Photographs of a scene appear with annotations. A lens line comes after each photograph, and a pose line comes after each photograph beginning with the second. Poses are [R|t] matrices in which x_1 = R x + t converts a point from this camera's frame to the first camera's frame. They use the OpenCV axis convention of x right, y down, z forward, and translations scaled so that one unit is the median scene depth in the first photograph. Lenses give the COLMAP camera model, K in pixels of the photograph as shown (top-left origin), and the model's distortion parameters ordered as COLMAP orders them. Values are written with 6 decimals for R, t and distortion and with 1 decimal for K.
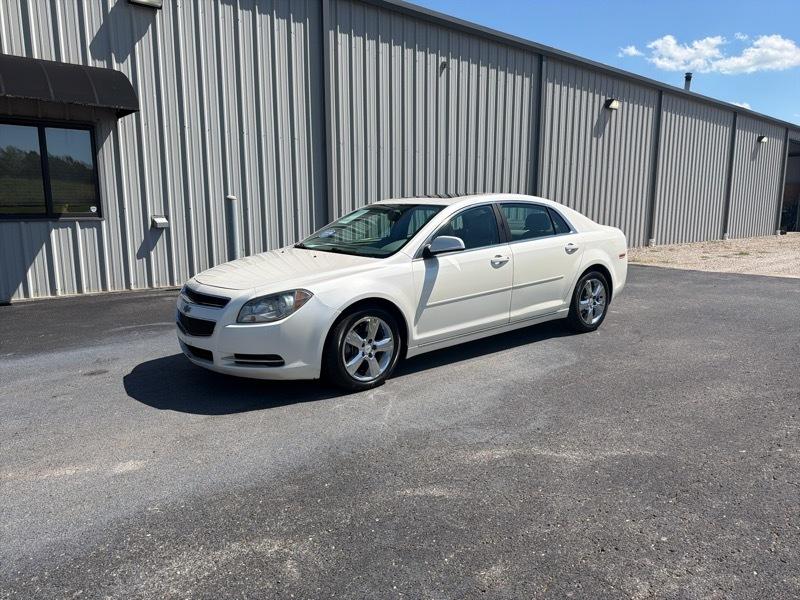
lens RADIAL K [[573.7, 0, 398.3], [0, 573.7, 303.6], [0, 0, 1]] dist [0.027848, -0.036778]
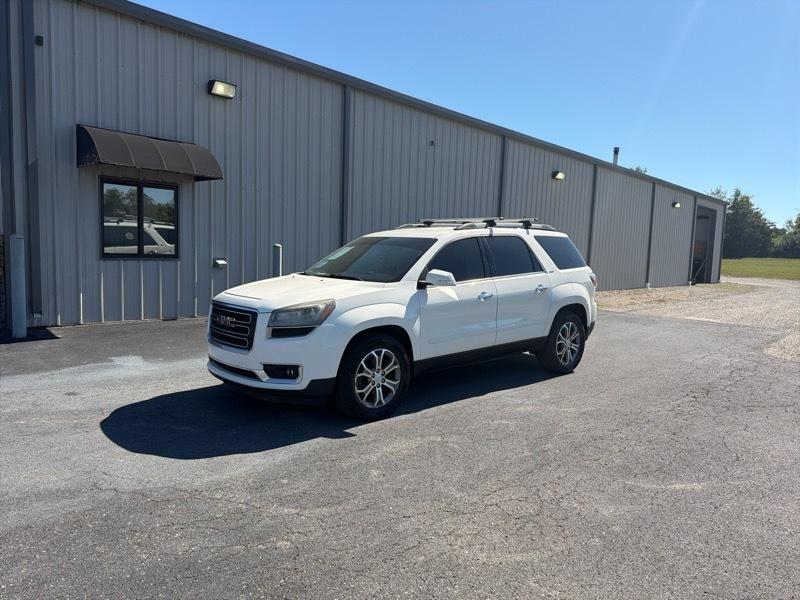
lens RADIAL K [[573.7, 0, 404.0], [0, 573.7, 304.8], [0, 0, 1]] dist [0.027848, -0.036778]
pose [[0.992985, 0.024650, 0.115643, -0.145717], [-0.016999, 0.997629, -0.066688, 0.022701], [-0.117013, 0.064254, 0.991050, -0.251719]]
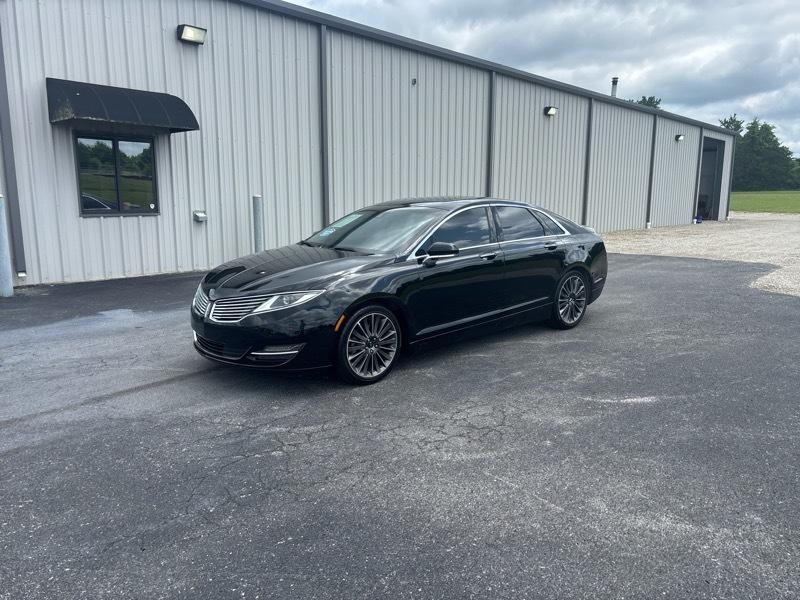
lens RADIAL K [[613.3, 0, 397.4], [0, 613.3, 300.4], [0, 0, 1]] dist [0.036810, -0.036873]
pose [[0.993149, -0.018998, 0.115297, -0.138328], [0.018659, 0.999818, 0.004019, 0.036803], [-0.115352, -0.001841, 0.993323, -0.322984]]
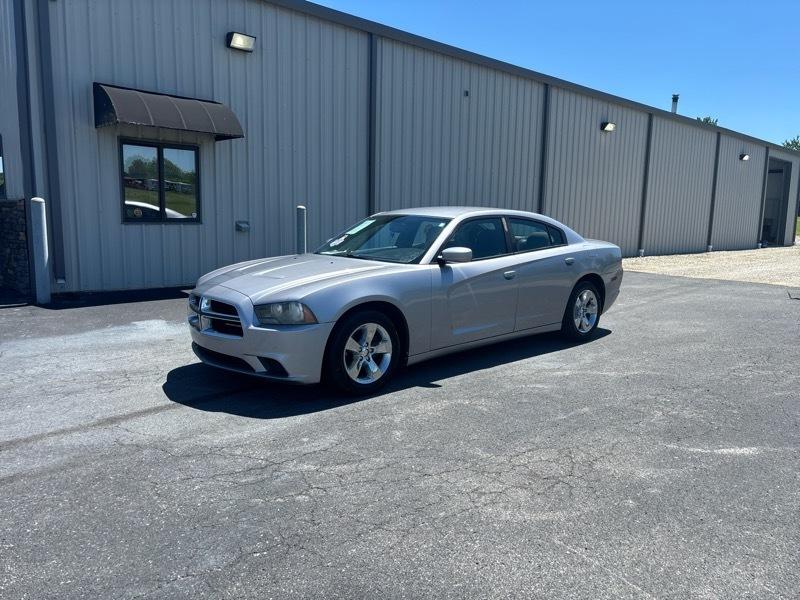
lens RADIAL K [[613.3, 0, 394.3], [0, 613.3, 296.9], [0, 0, 1]] dist [0.036810, -0.036873]
pose [[0.999056, 0.014432, 0.040969, -0.136708], [-0.013202, 0.999459, -0.030119, 0.035211], [-0.041381, 0.029549, 0.998706, -0.259284]]
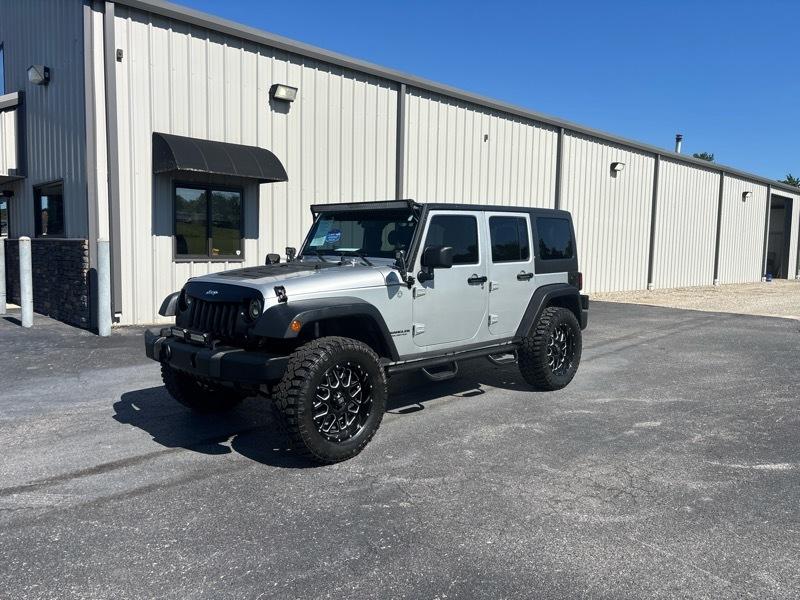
lens RADIAL K [[613.3, 0, 398.5], [0, 613.3, 295.9], [0, 0, 1]] dist [0.036810, -0.036873]
pose [[0.998946, 0.016934, 0.042670, -0.195659], [-0.013286, 0.996345, -0.084380, 0.036714], [-0.043943, 0.083724, 0.995520, -0.319371]]
